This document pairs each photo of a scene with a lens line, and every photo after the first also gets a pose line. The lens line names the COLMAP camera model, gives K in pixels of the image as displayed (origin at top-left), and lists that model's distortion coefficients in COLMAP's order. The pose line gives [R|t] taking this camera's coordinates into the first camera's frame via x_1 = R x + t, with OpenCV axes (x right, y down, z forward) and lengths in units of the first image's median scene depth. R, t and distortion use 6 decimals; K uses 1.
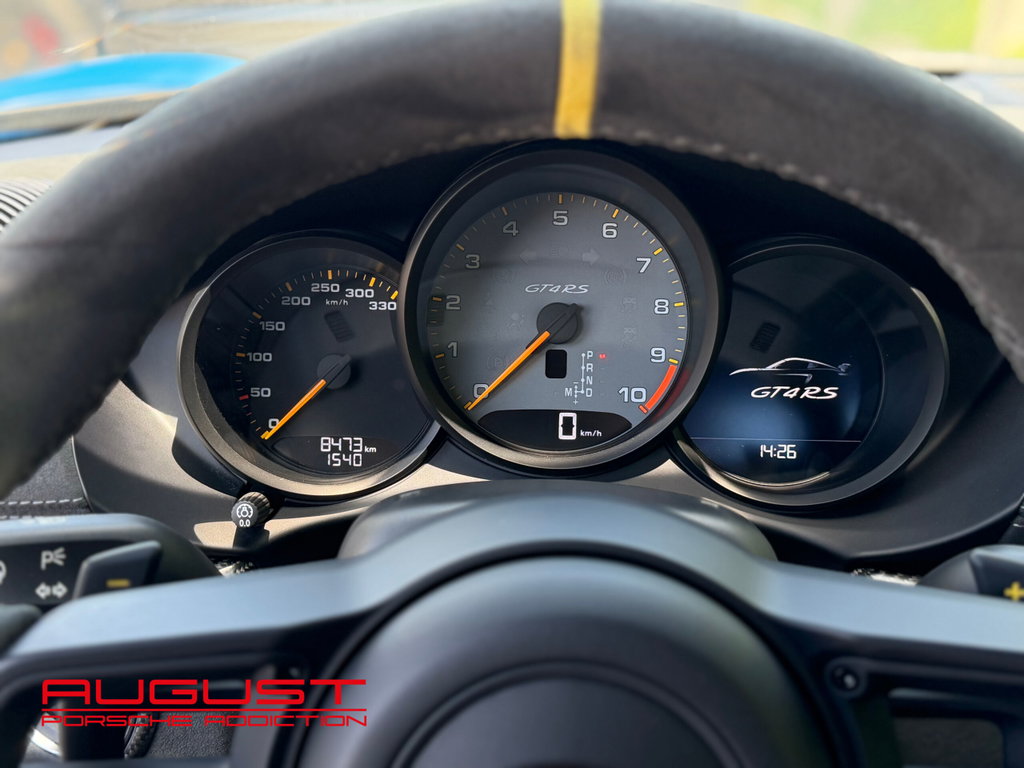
lens RADIAL K [[1354.5, 0, 531.9], [0, 1354.5, 365.3], [0, 0, 1]] dist [0.140577, 0.000000]
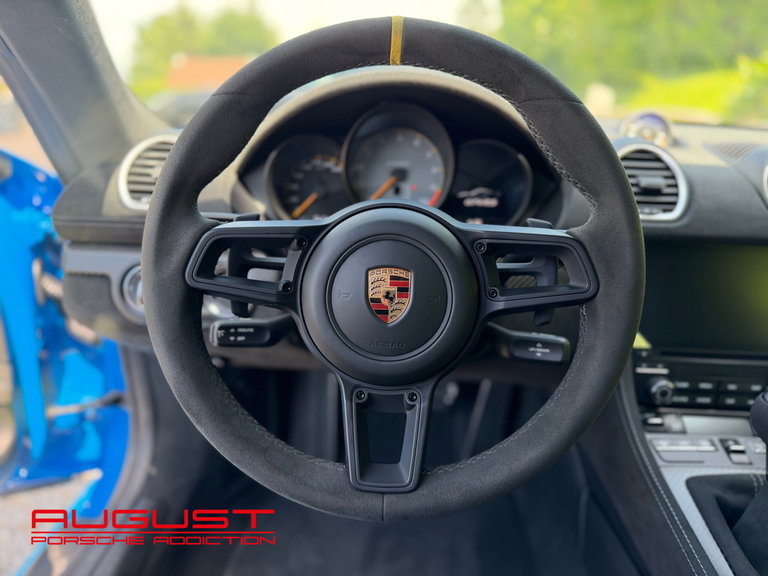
lens RADIAL K [[550.0, 0, 392.7], [0, 550.0, 283.7], [0, 0, 1]] dist [0.007182, -0.006890]
pose [[0.999513, 0.022703, -0.021396, 0.037548], [-0.022798, 0.999731, -0.004187, 0.199249], [0.021295, 0.004673, 0.999762, -0.144610]]
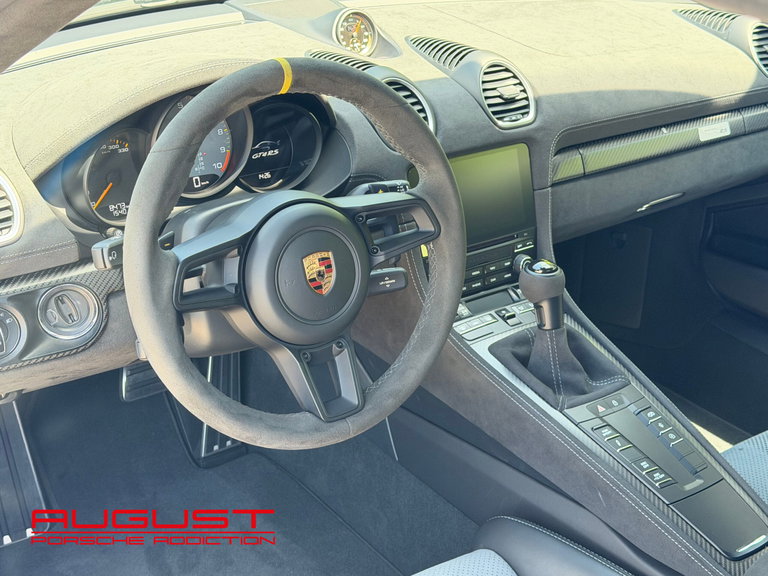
lens RADIAL K [[1191.5, 0, 374.3], [0, 1191.5, 269.2], [0, 0, 1]] dist [0.103956, 0.000000]
pose [[0.802572, -0.239818, 0.546228, -1.034744], [0.173199, 0.969869, 0.171334, -0.133444], [-0.570859, -0.042902, 0.819927, -1.159464]]
